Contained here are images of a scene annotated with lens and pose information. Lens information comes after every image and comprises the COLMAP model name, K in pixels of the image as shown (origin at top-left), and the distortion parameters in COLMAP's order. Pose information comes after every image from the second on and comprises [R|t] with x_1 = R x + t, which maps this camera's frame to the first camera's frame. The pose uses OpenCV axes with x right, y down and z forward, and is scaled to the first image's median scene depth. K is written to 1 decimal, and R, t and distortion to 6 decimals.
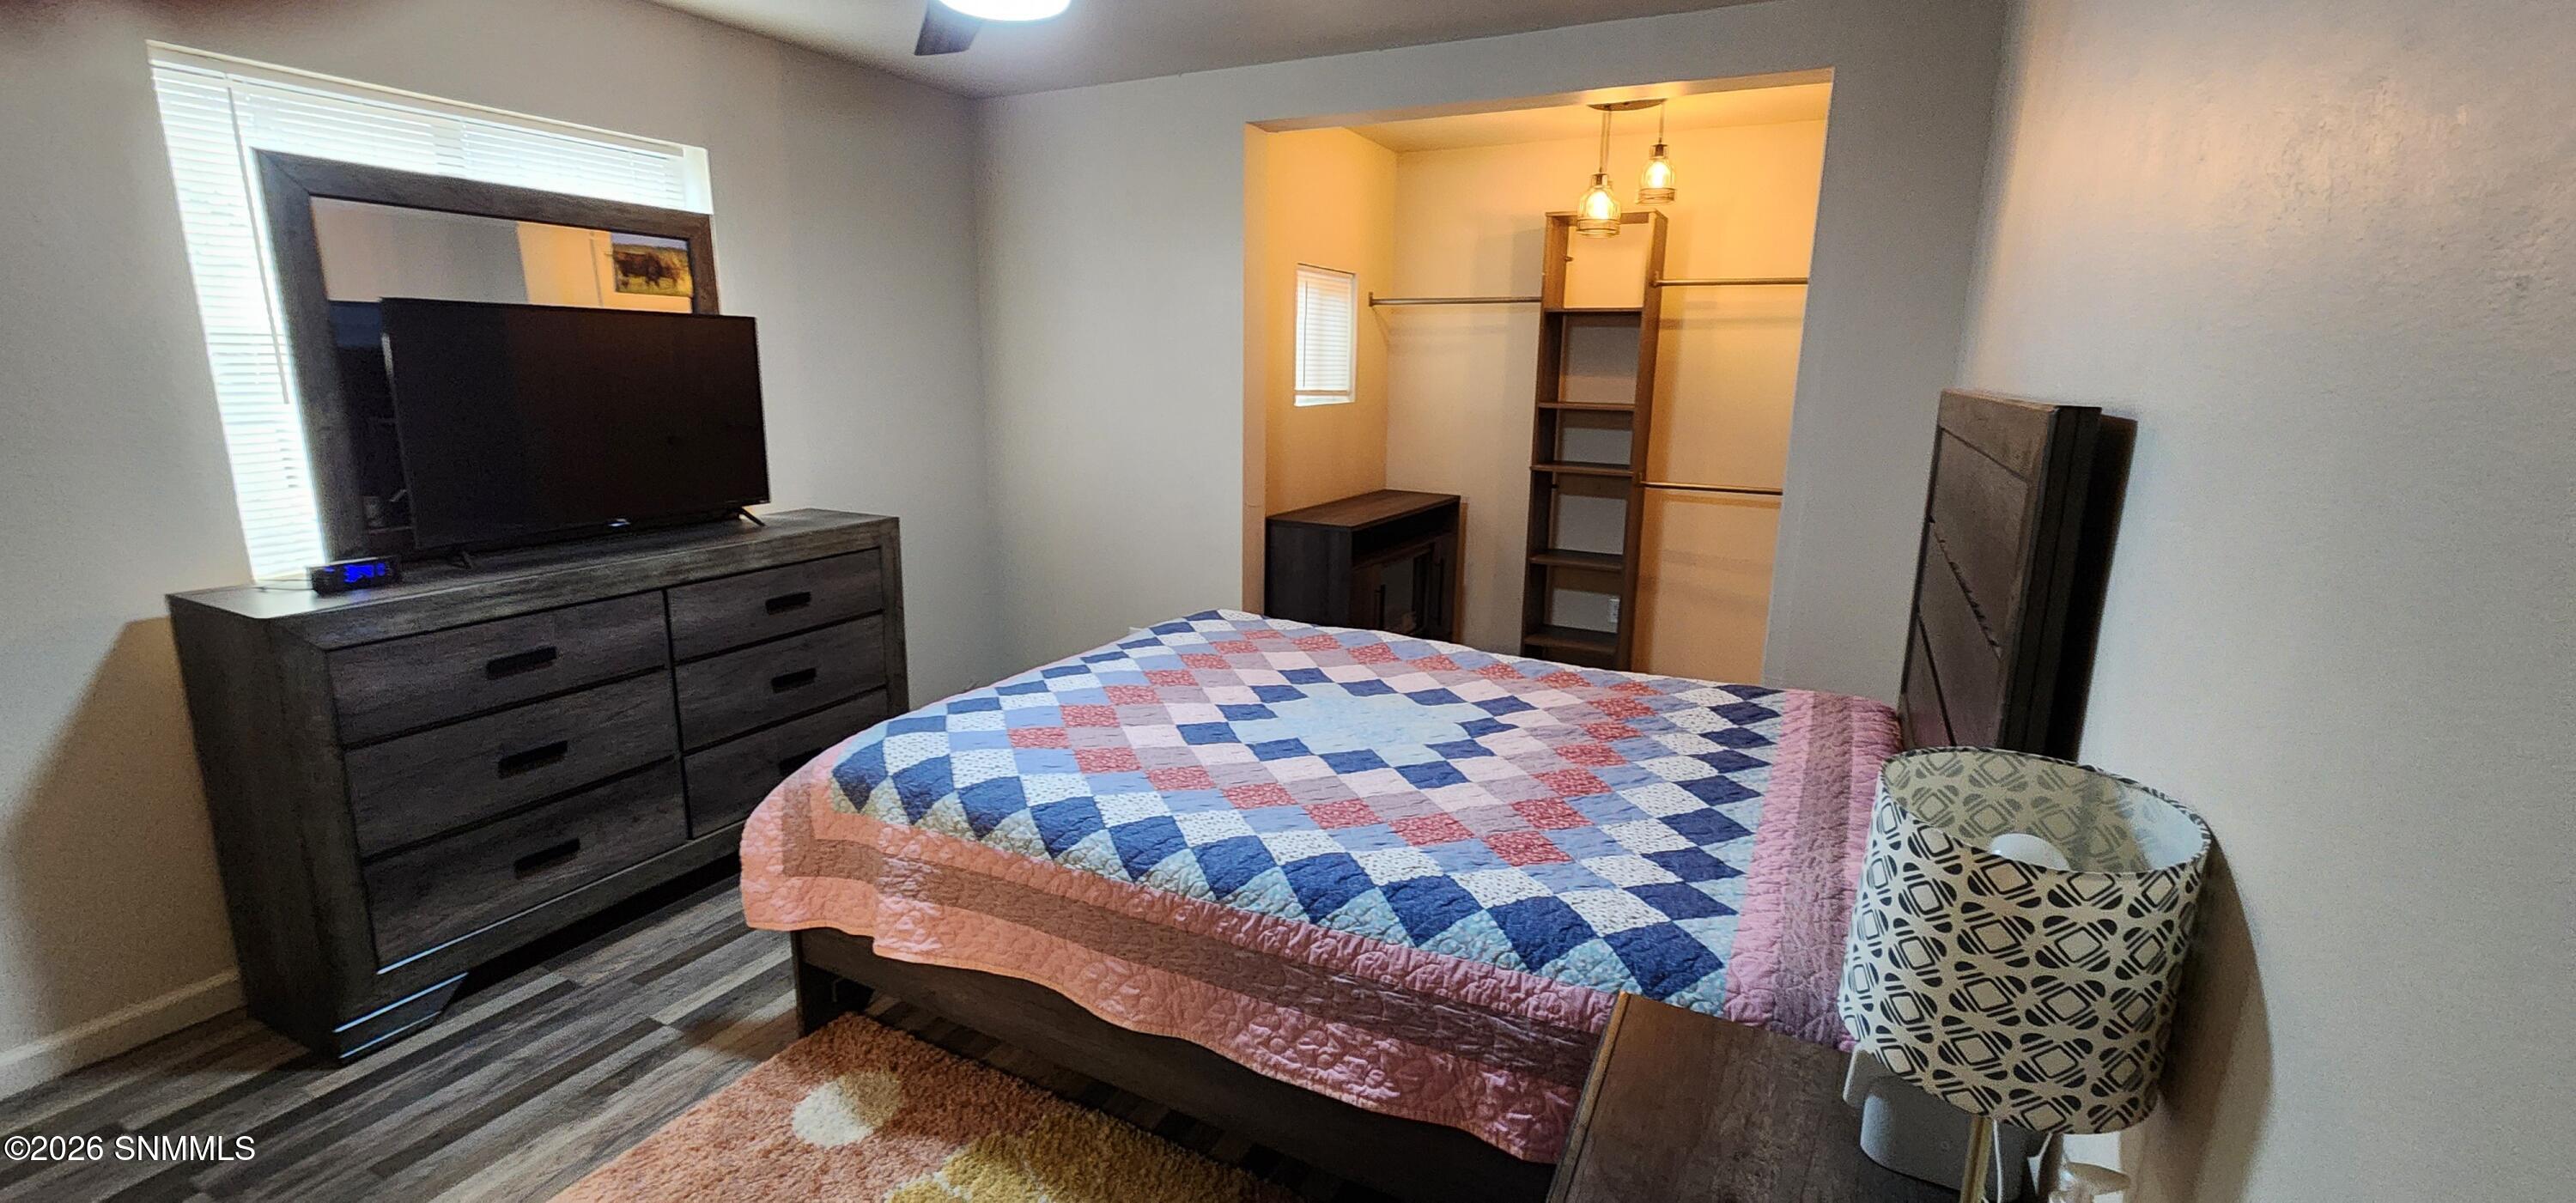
lens RADIAL K [[1056.0, 0, 1290.3], [0, 1056.0, 589.4], [0, 0, 1]] dist [0.001380, 0.000281]
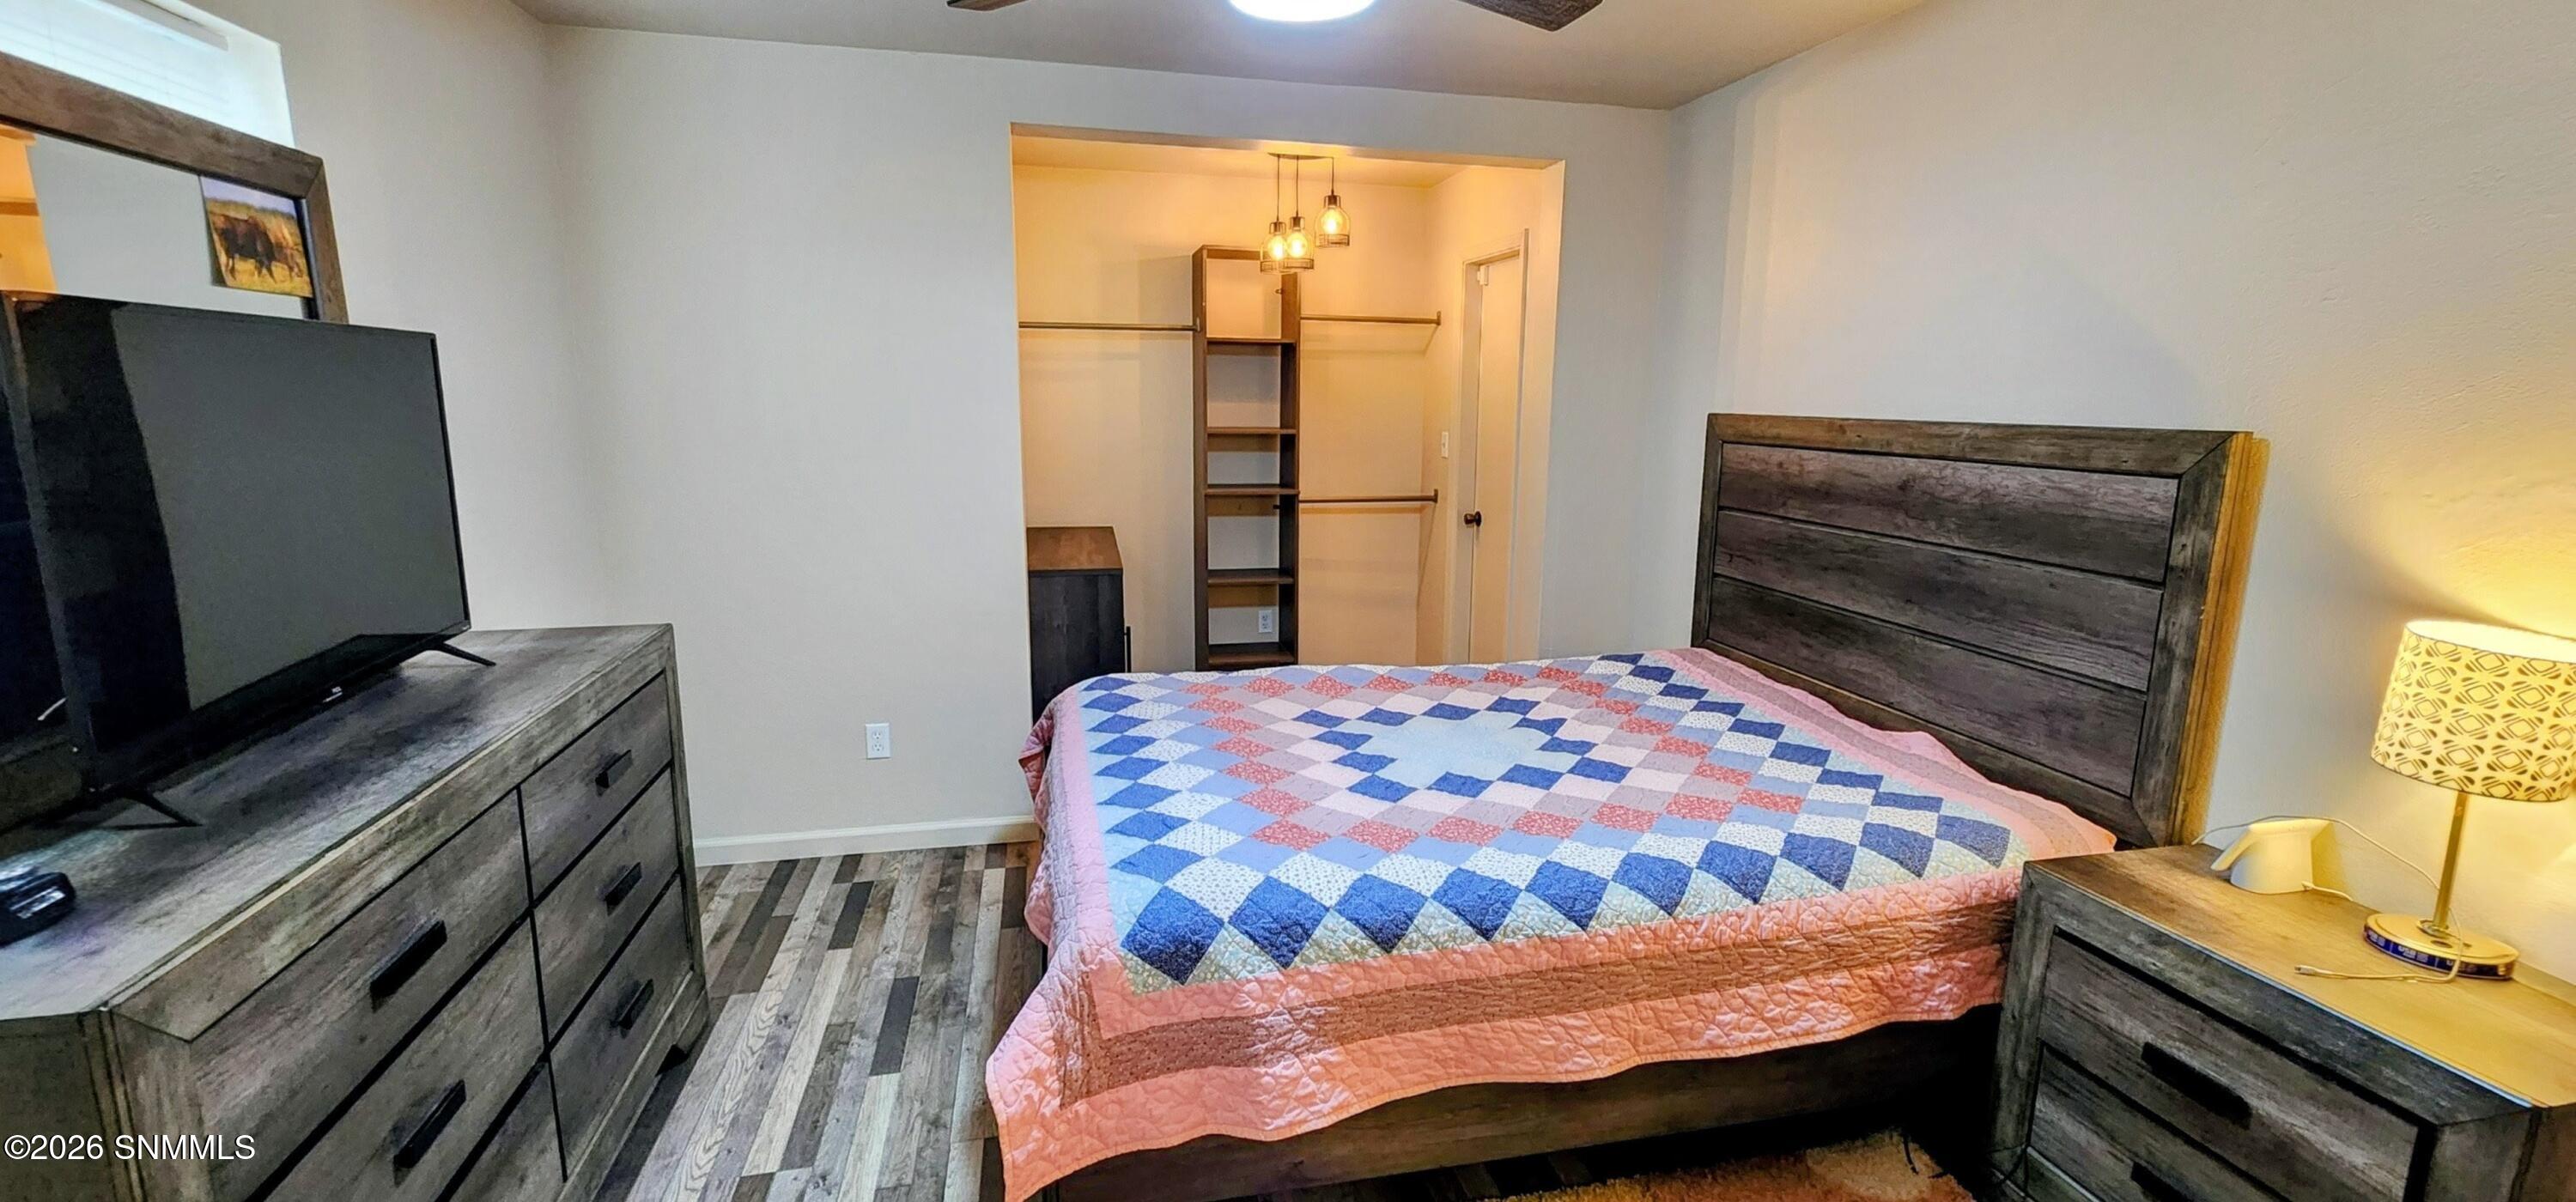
lens RADIAL K [[1093.1, 0, 1283.7], [0, 1093.1, 583.4], [0, 0, 1]] dist [0.001304, 0.000222]
pose [[0.766919, -0.118434, 0.630721, -0.695014], [0.133442, 0.990771, 0.023785, -0.077403], [-0.627717, 0.065923, 0.775645, 0.254275]]
